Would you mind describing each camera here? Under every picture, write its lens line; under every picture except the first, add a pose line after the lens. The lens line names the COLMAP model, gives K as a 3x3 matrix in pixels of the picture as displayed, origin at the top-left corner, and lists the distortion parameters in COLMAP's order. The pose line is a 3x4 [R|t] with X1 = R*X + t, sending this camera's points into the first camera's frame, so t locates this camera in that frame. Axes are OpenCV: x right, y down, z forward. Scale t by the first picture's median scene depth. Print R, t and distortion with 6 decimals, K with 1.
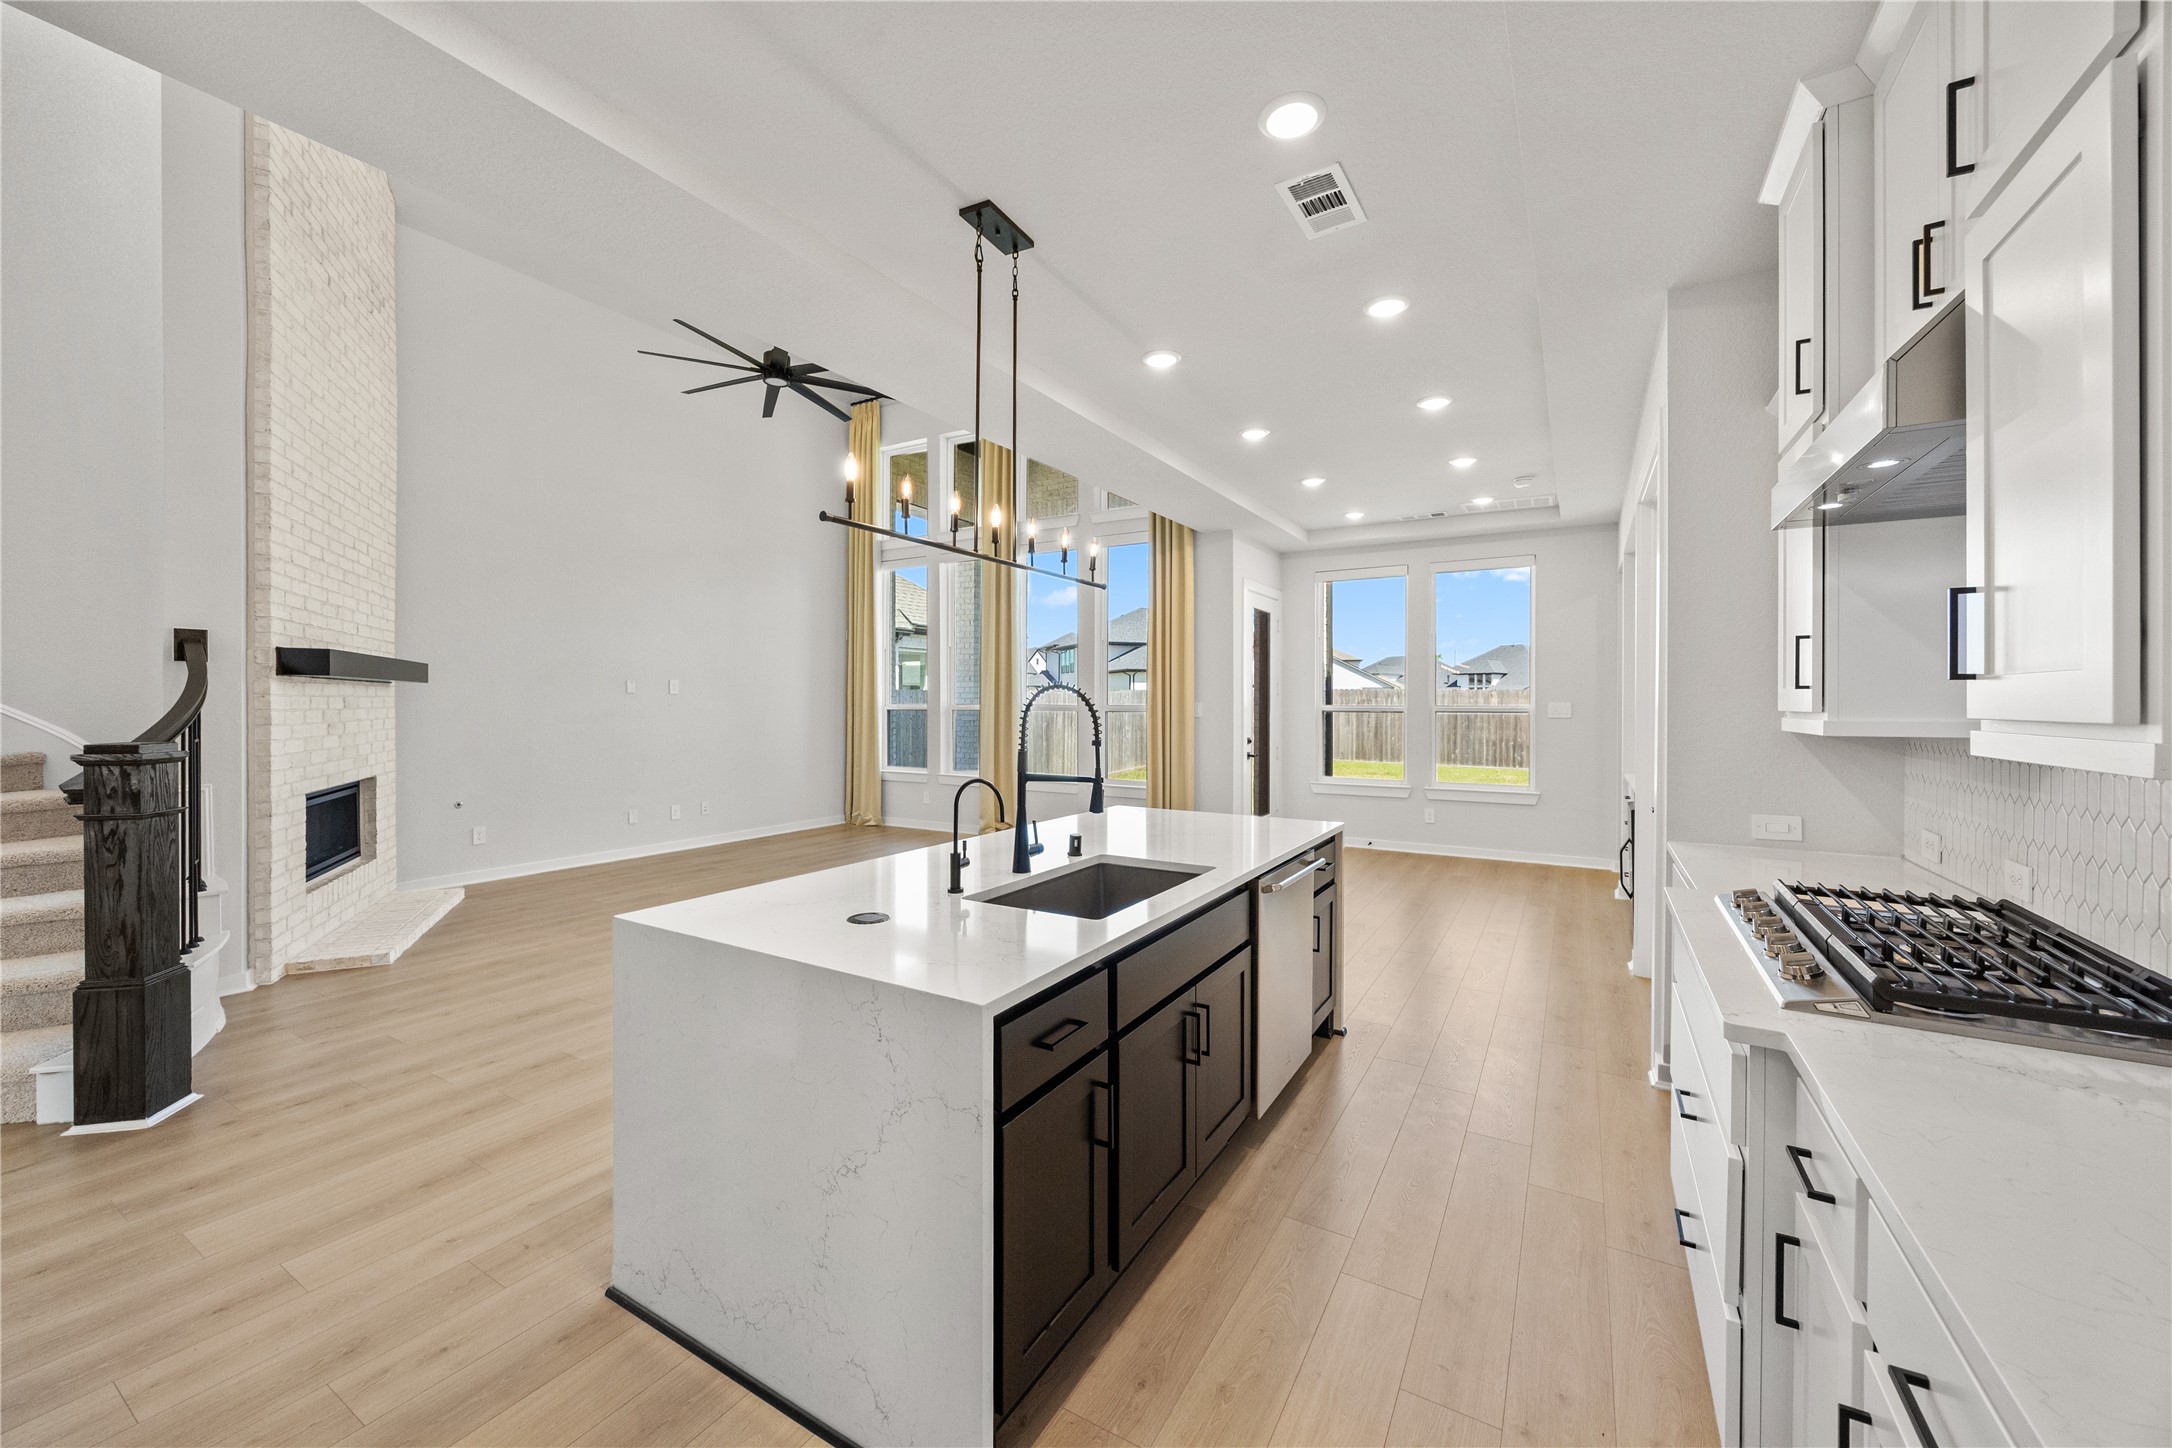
lens RADIAL K [[843.6, 0, 1080.3], [0, 843.6, 707.0], [0, 0, 1]] dist [0.006202, -0.000353]
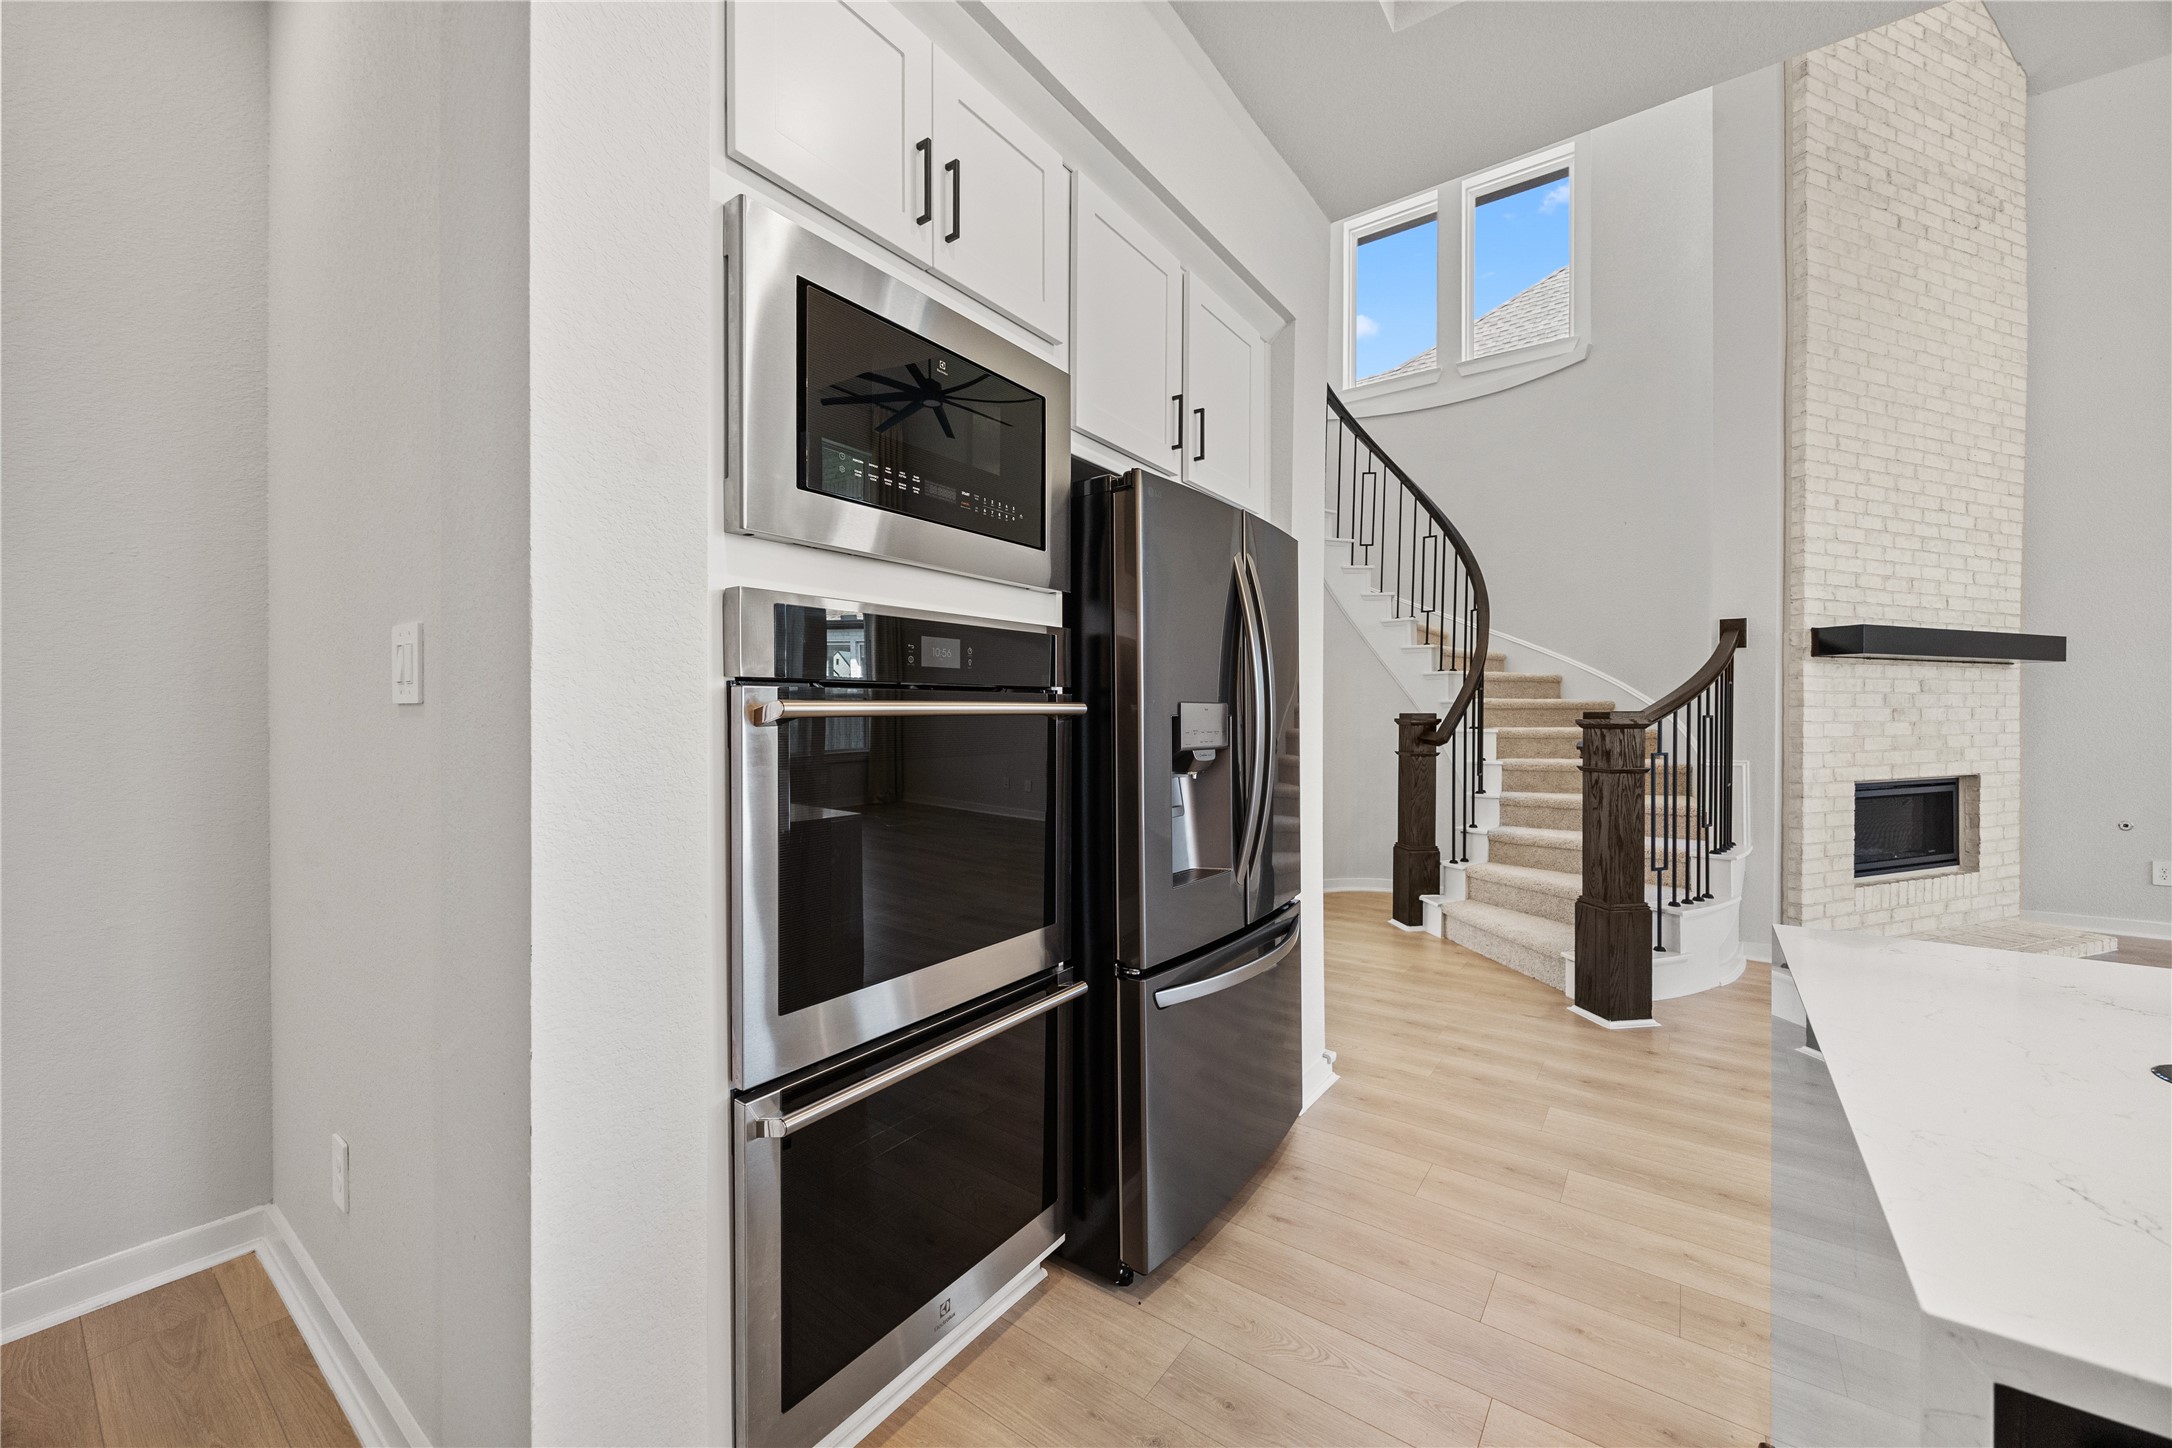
lens RADIAL K [[843.6, 0, 1094.7], [0, 843.6, 716.9], [0, 0, 1]] dist [0.006202, -0.000353]
pose [[-0.064817, 0.006042, -0.997879, 0.097724], [-0.006674, 0.999957, 0.006488, 0.032861], [0.997875, 0.007080, -0.064774, 0.230844]]
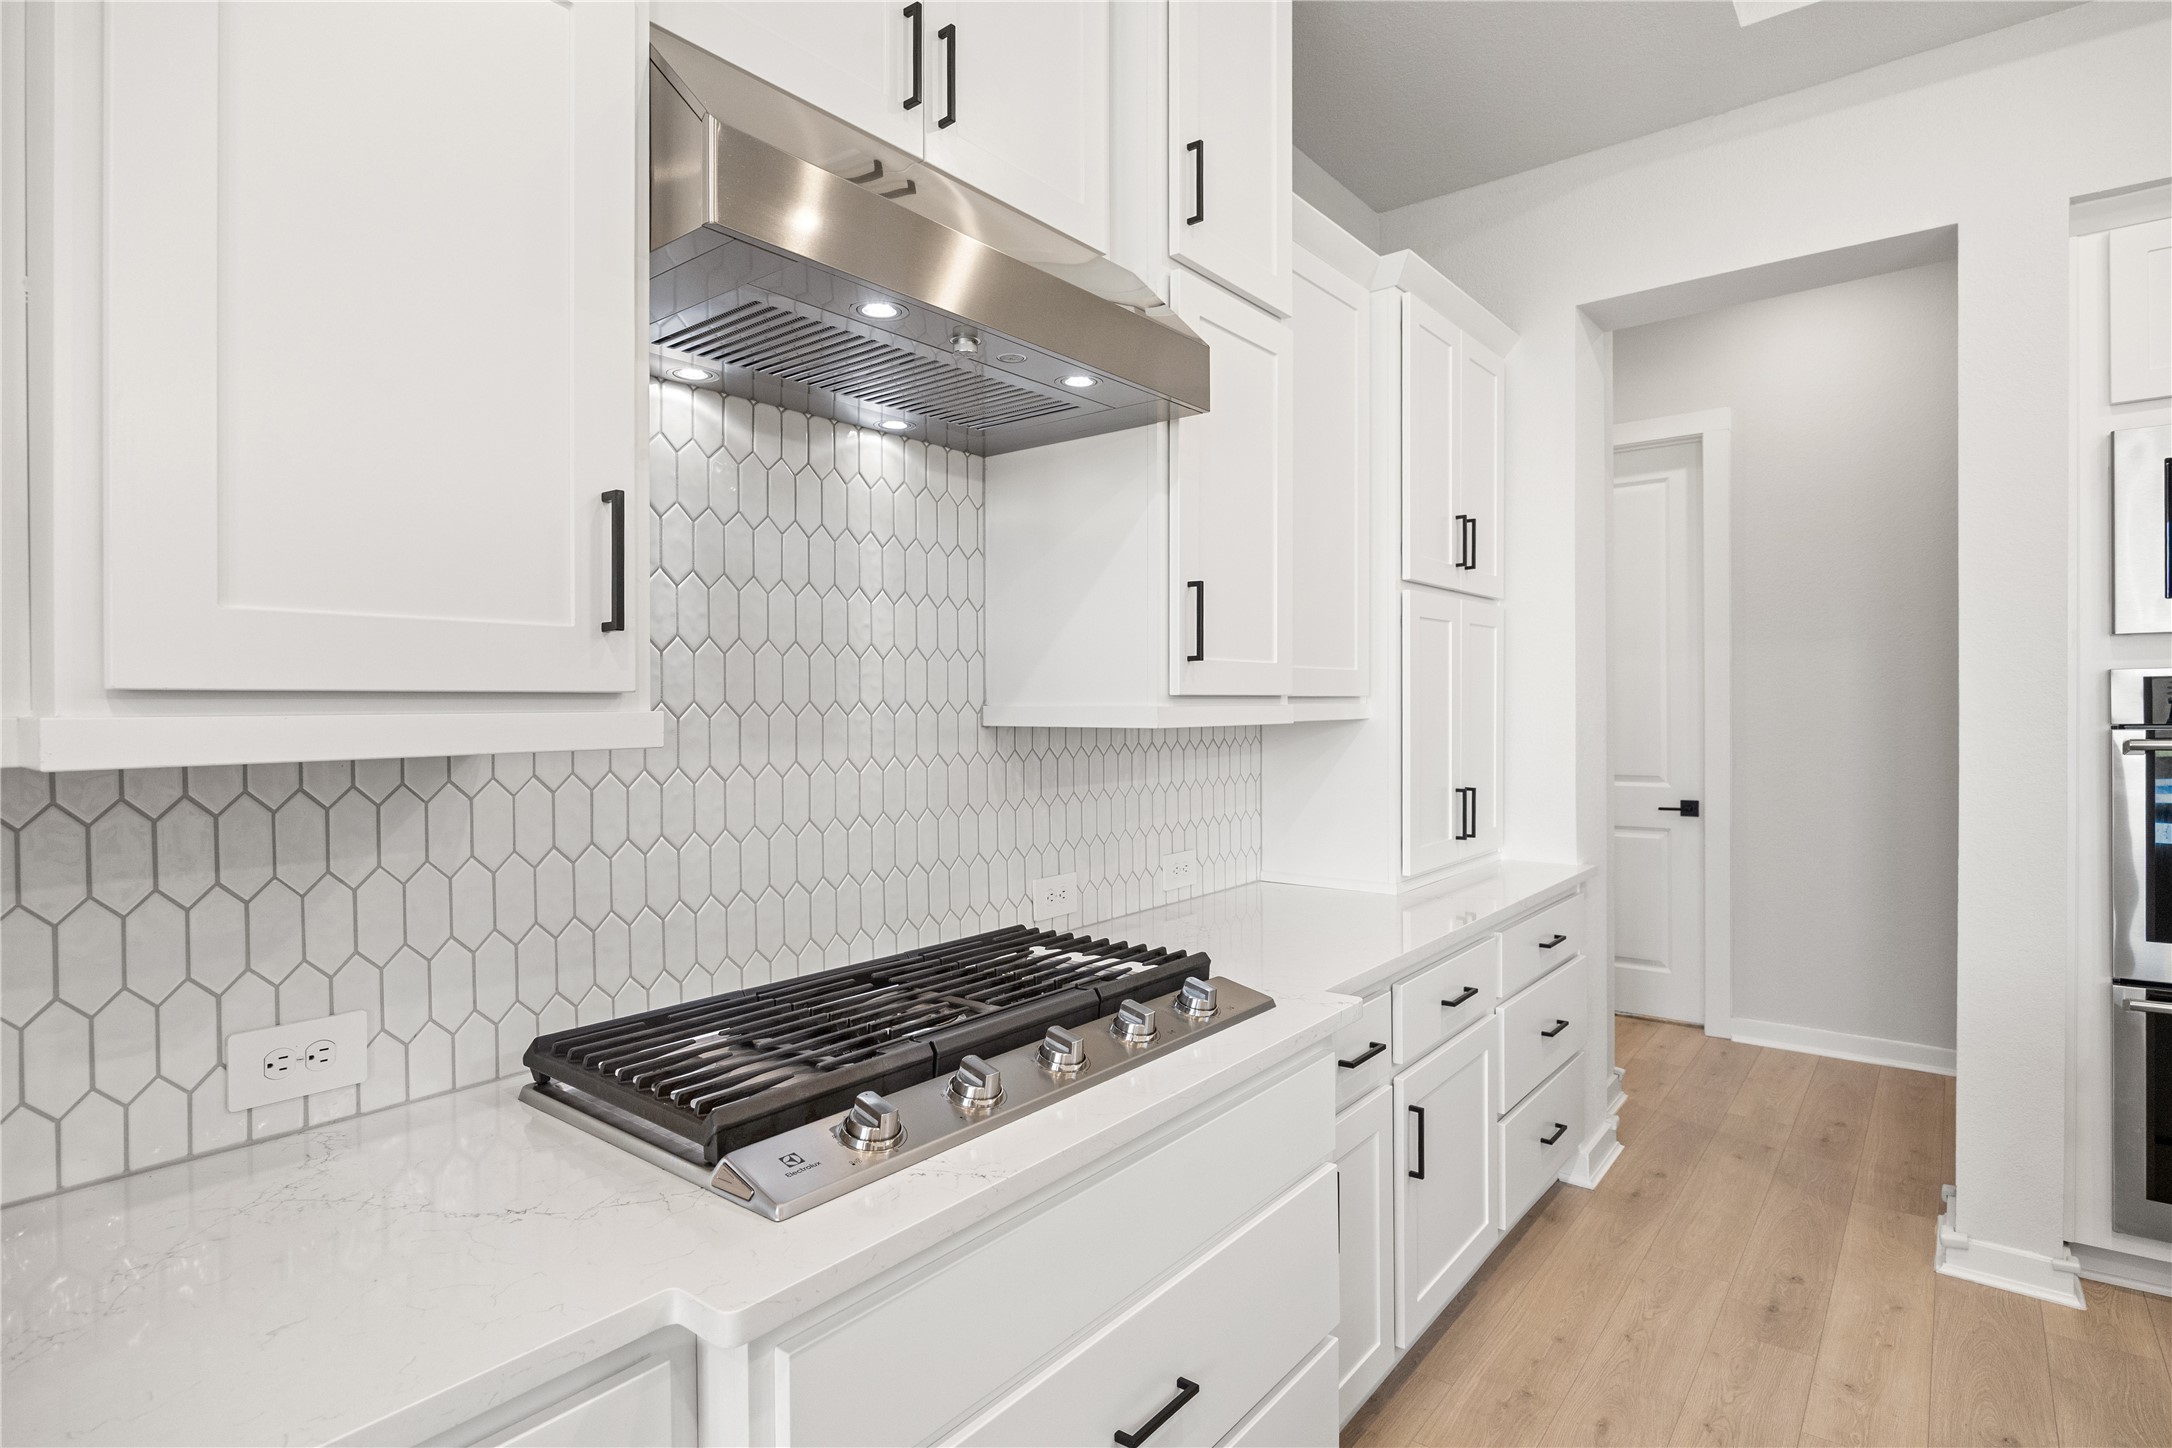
lens RADIAL K [[1097.3, 0, 1101.7], [0, 1097.3, 708.4], [0, 0, 1]] dist [-0.010806, 0.000325]
pose [[-0.992891, 0.009303, 0.118663, 0.303199], [0.010085, 0.999931, 0.005992, 0.004055], [-0.118599, 0.007146, -0.992916, 0.755387]]
